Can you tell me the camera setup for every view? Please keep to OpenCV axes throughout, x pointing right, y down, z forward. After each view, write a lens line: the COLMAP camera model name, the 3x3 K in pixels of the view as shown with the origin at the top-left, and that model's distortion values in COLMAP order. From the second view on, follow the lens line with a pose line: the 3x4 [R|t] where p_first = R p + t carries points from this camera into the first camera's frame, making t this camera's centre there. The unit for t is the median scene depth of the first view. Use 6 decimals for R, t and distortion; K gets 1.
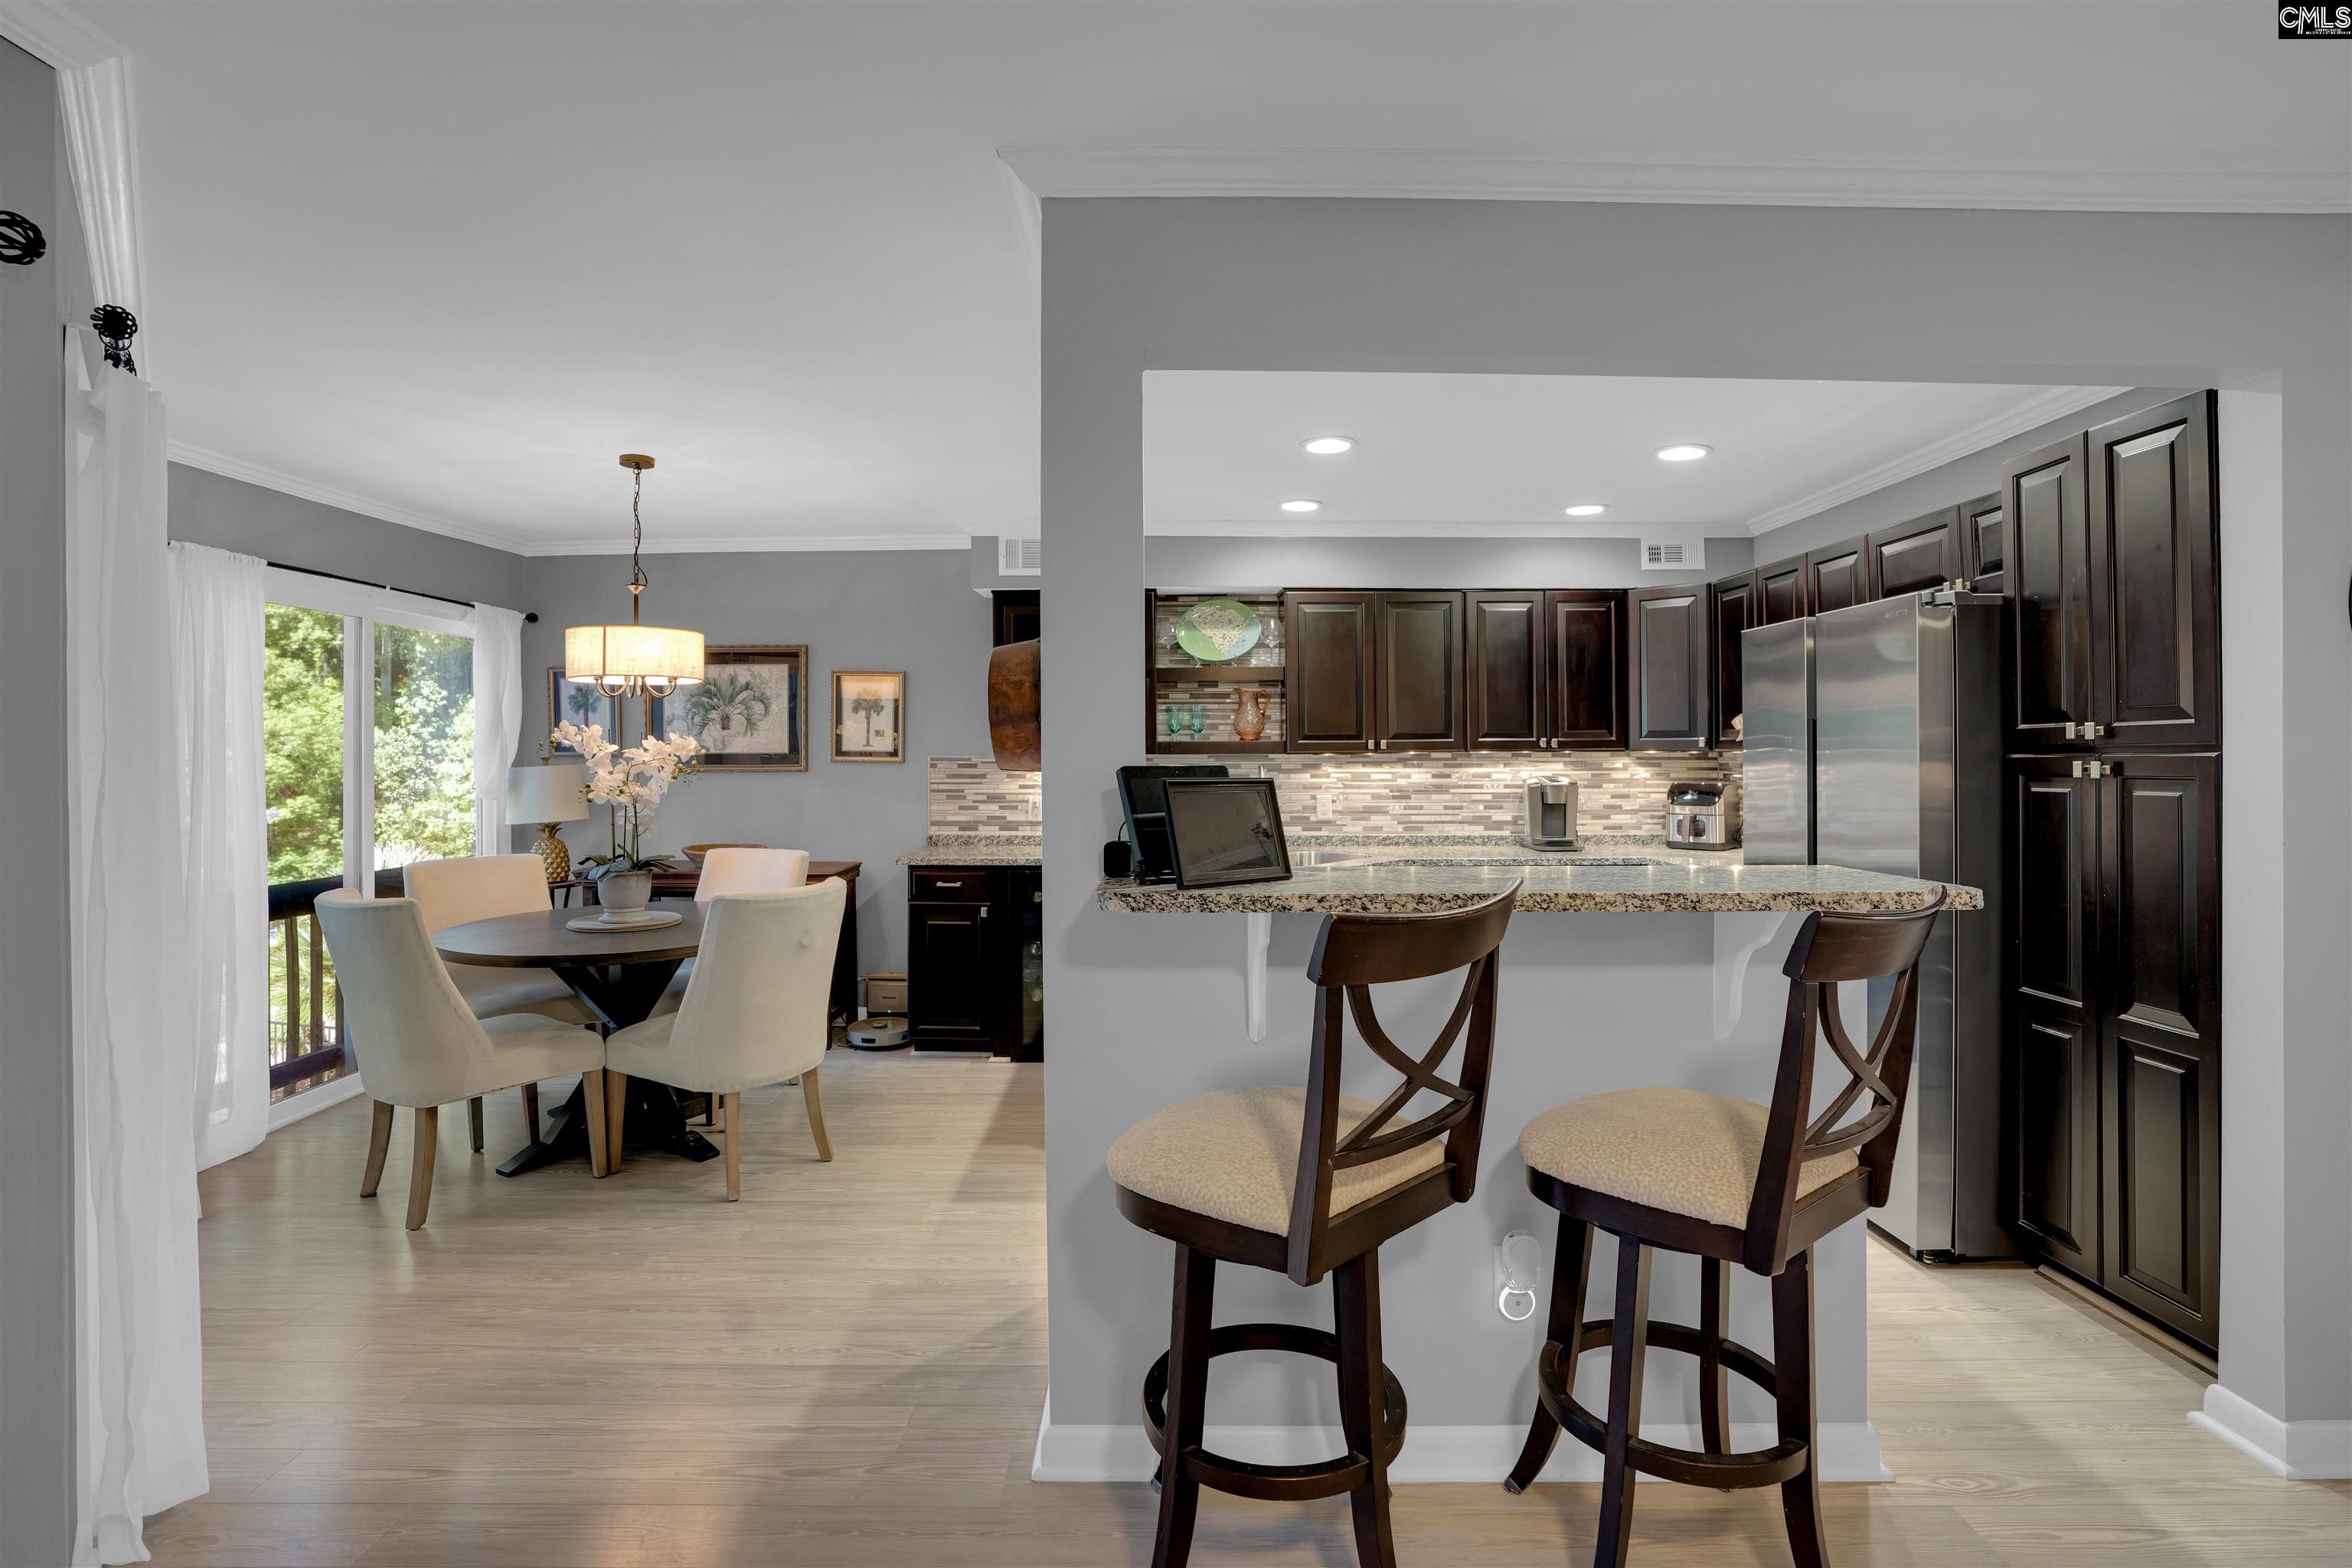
lens RADIAL K [[1105.3, 0, 1188.6], [0, 1105.3, 752.0], [0, 0, 1]] dist [-0.063751, 0.025052]
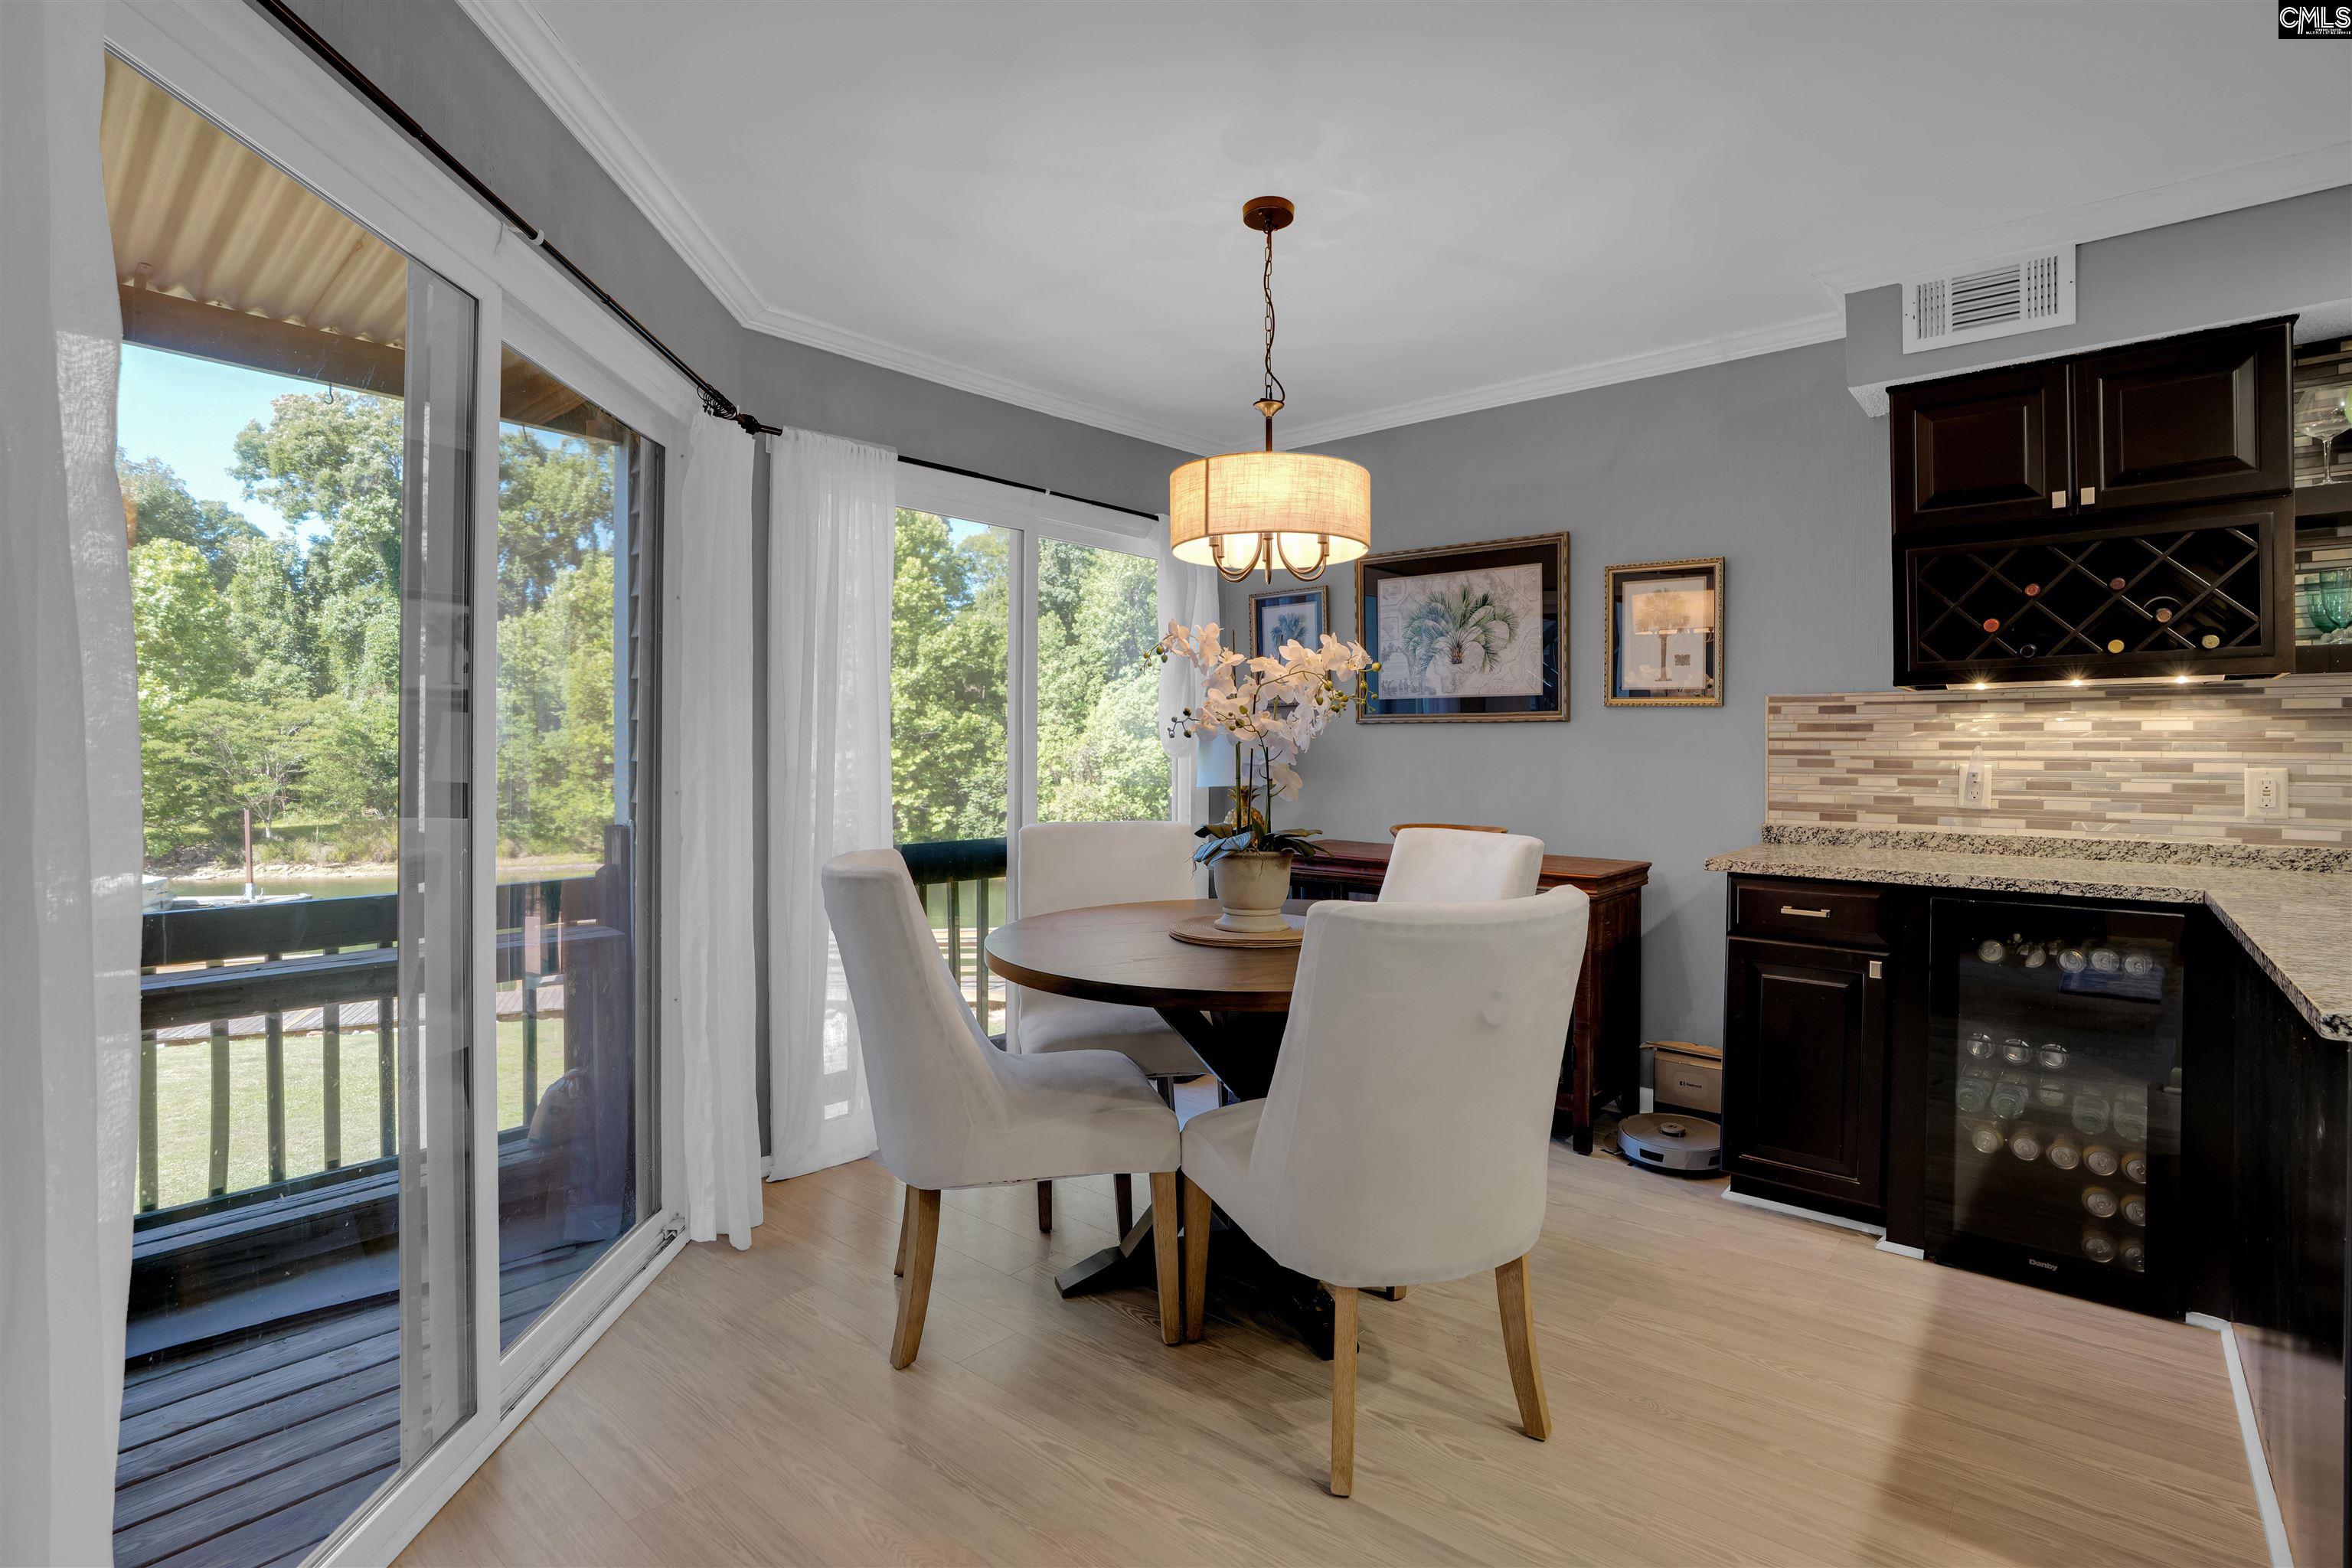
lens RADIAL K [[1105.3, 0, 1188.6], [0, 1105.3, 752.0], [0, 0, 1]] dist [-0.063751, 0.025052]
pose [[0.756446, 0.007108, -0.654017, -0.089366], [-0.004925, 0.999974, 0.005171, 0.035641], [0.654037, -0.000691, 0.756462, 0.357452]]
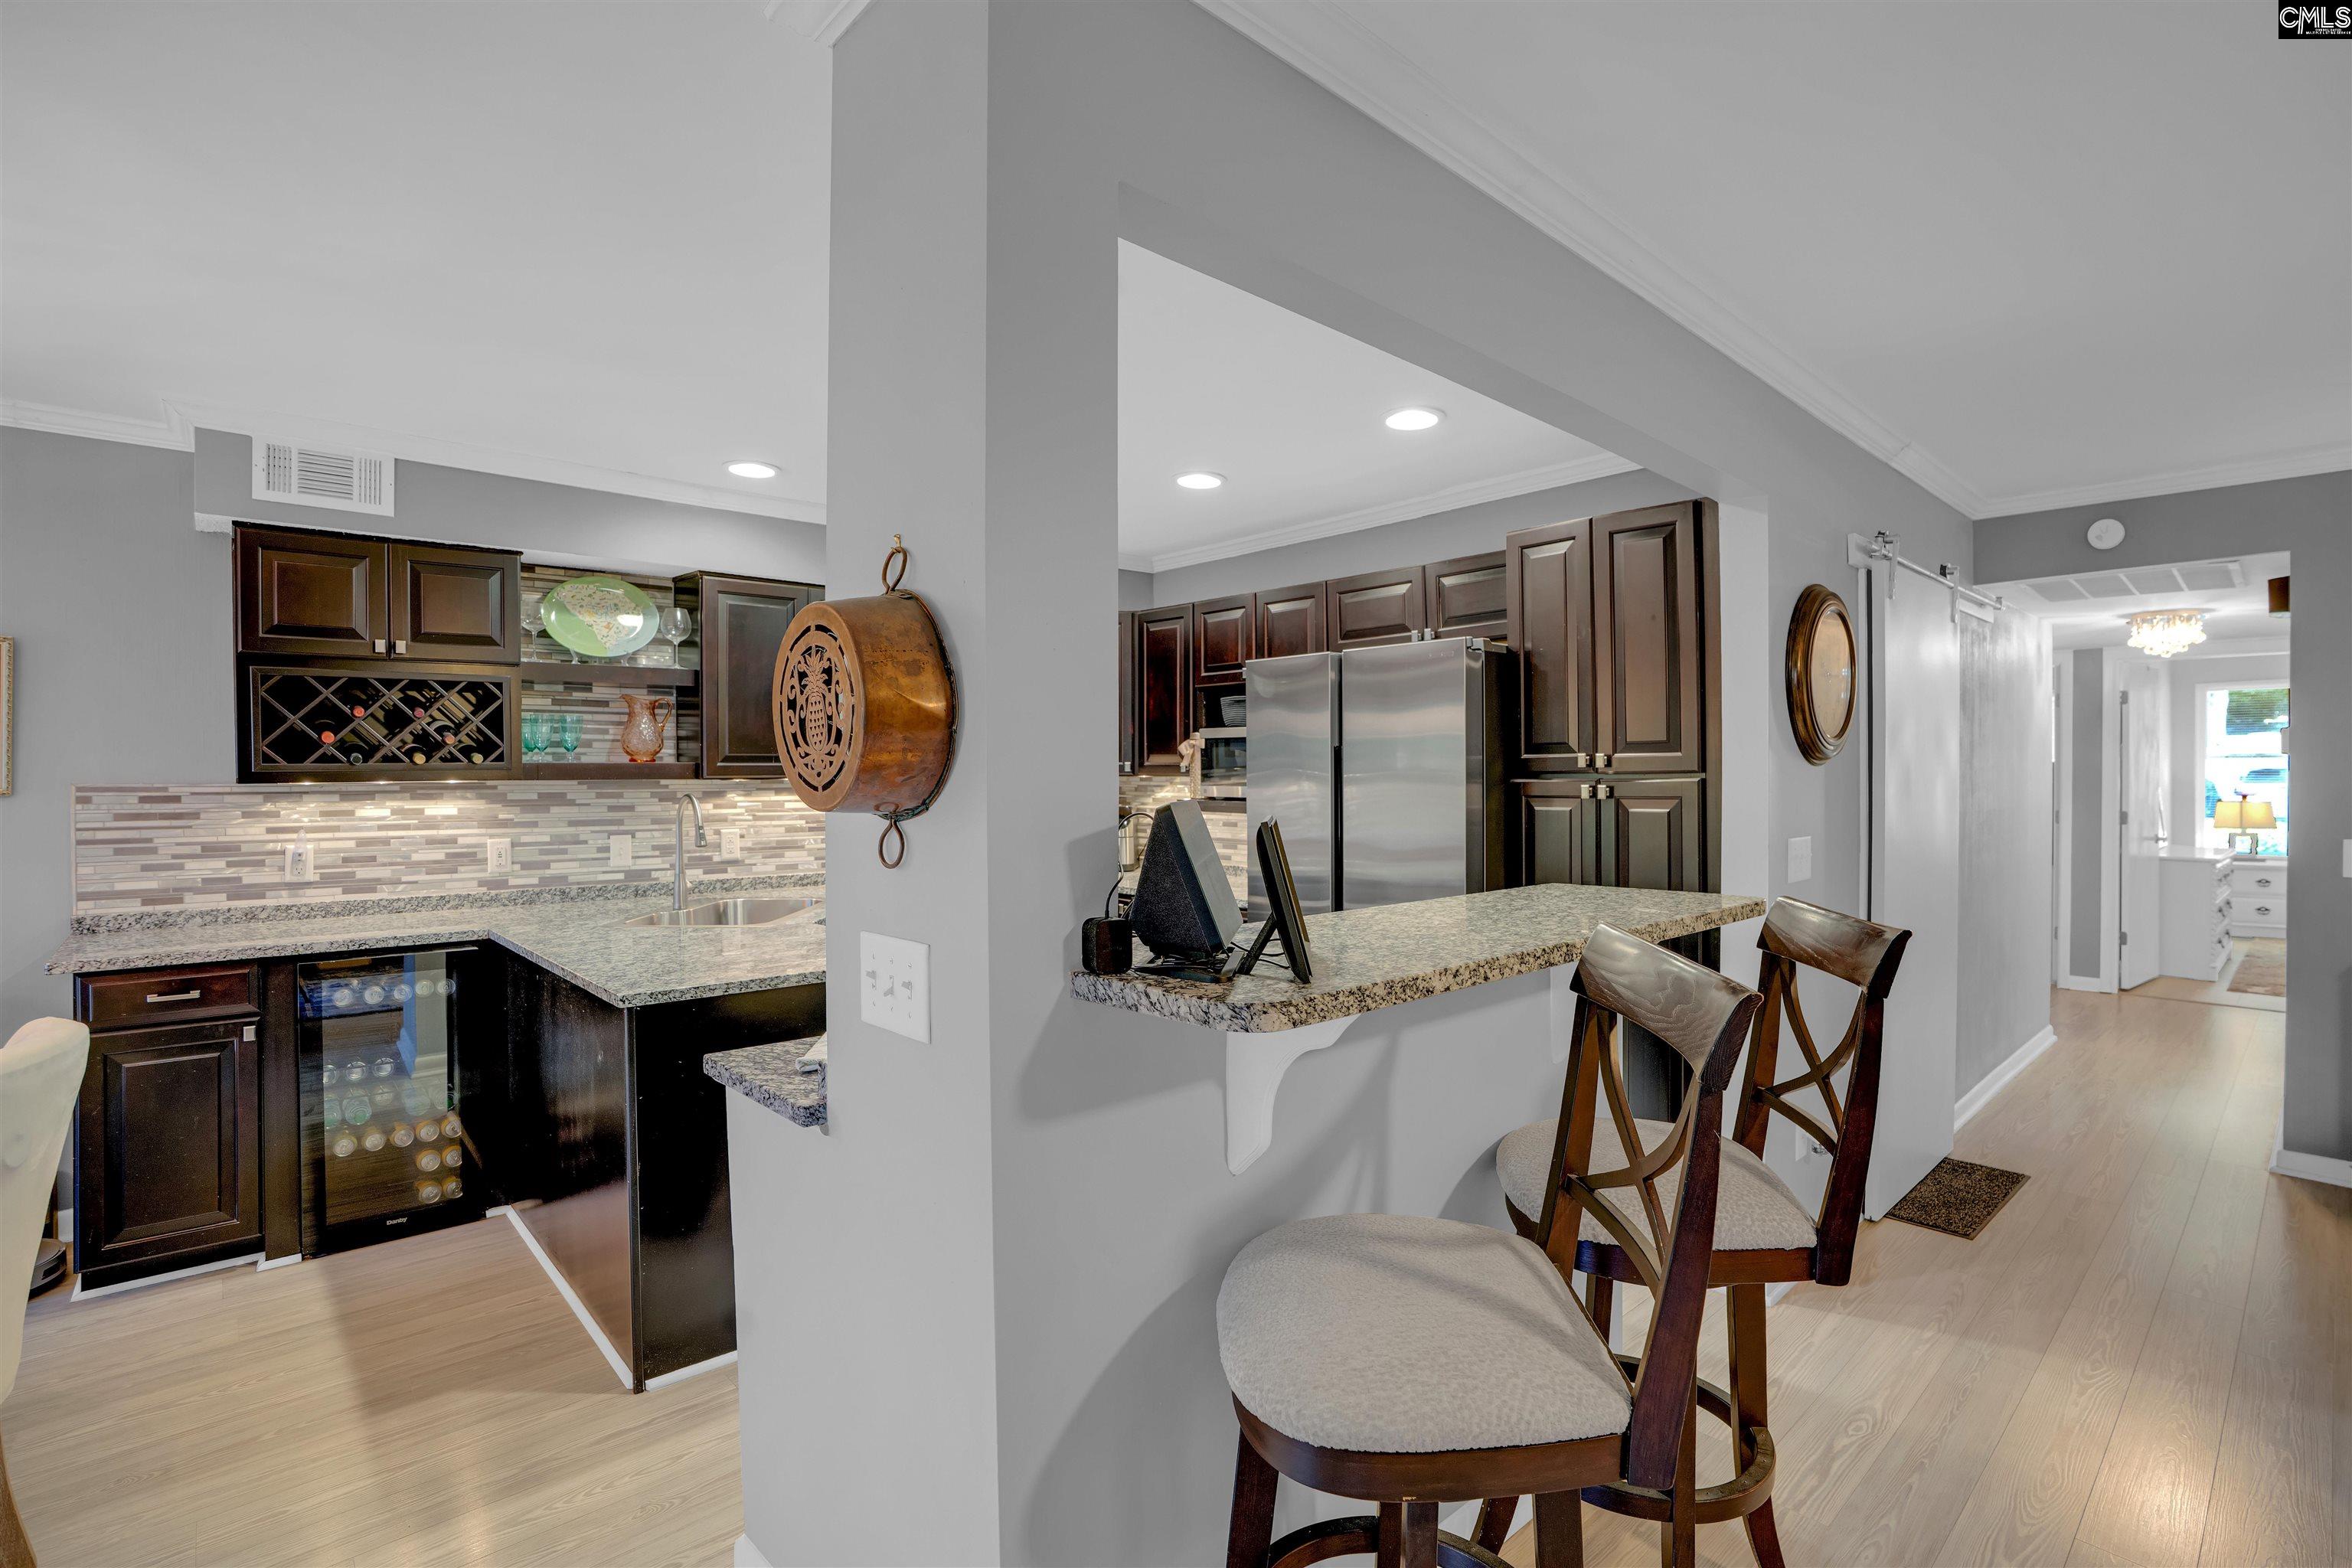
lens RADIAL K [[1096.5, 0, 1161.8], [0, 1096.5, 781.4], [0, 0, 1]] dist [-0.066796, 0.029543]
pose [[0.752219, -0.003997, 0.658901, -0.178393], [0.000291, 0.999984, 0.005734, -0.001029], [-0.658913, -0.004121, 0.752208, 0.192790]]
